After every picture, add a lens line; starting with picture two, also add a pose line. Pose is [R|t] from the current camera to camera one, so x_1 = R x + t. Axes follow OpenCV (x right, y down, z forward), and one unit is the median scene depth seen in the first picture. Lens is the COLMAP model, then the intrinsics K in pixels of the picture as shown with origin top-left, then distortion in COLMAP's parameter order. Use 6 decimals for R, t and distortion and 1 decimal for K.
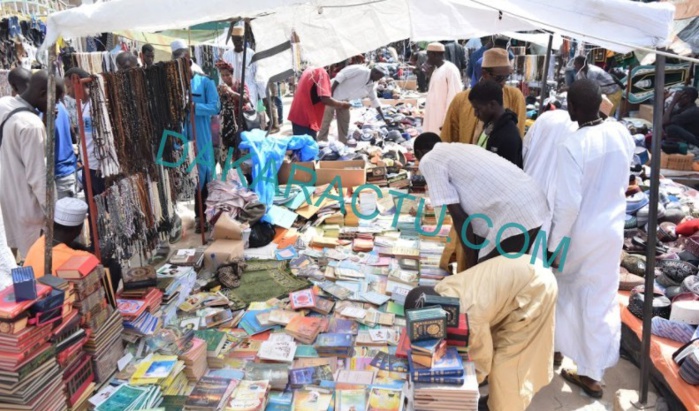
lens RADIAL K [[587.9, 0, 350.0], [0, 587.9, 185.5], [0, 0, 1]] dist [-0.008385, -0.004921]
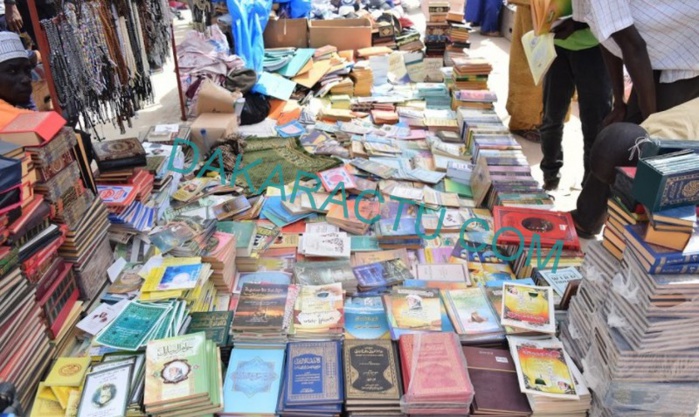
lens RADIAL K [[570.1, 0, 348.7], [0, 570.1, 225.8], [0, 0, 1]] dist [-0.015247, -0.001589]
pose [[0.992791, -0.044798, 0.111171, -0.150708], [0.017688, 0.972131, 0.233771, 0.077980], [-0.118546, -0.230119, 0.965915, 0.263578]]
